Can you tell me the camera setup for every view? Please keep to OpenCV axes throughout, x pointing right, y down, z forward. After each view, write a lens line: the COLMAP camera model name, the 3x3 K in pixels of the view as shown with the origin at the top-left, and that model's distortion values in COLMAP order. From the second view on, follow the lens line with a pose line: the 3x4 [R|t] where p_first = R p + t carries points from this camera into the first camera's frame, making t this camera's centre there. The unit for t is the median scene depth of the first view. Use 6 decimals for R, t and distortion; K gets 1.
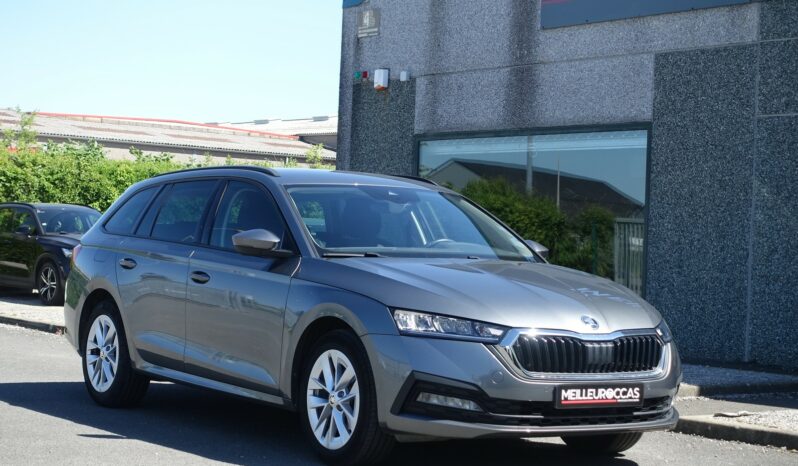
lens RADIAL K [[1680.9, 0, 399.0], [0, 1680.9, 233.0], [0, 0, 1]] dist [-0.052268, 0.076366]
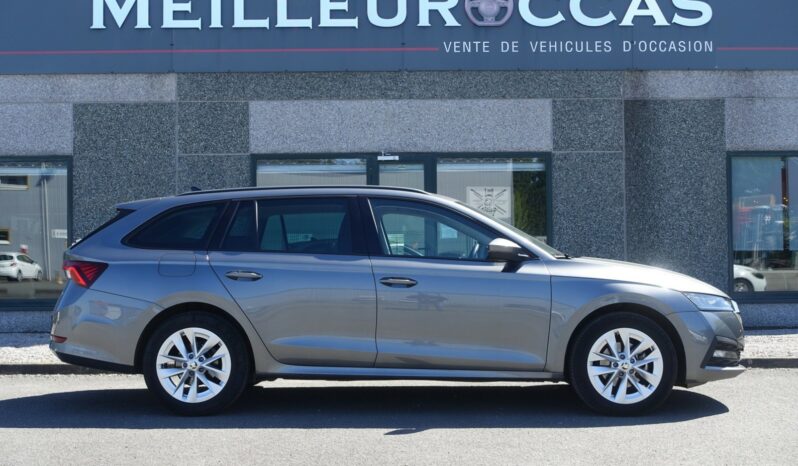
lens RADIAL K [[1083.2, 0, 399.0], [0, 1083.2, 233.0], [0, 0, 1]] dist [-0.011242, -0.014827]
pose [[0.581165, -0.020944, 0.813516, -0.389160], [0.022988, 0.999692, 0.009315, -0.007950], [-0.813461, 0.013288, 0.581468, 0.304730]]
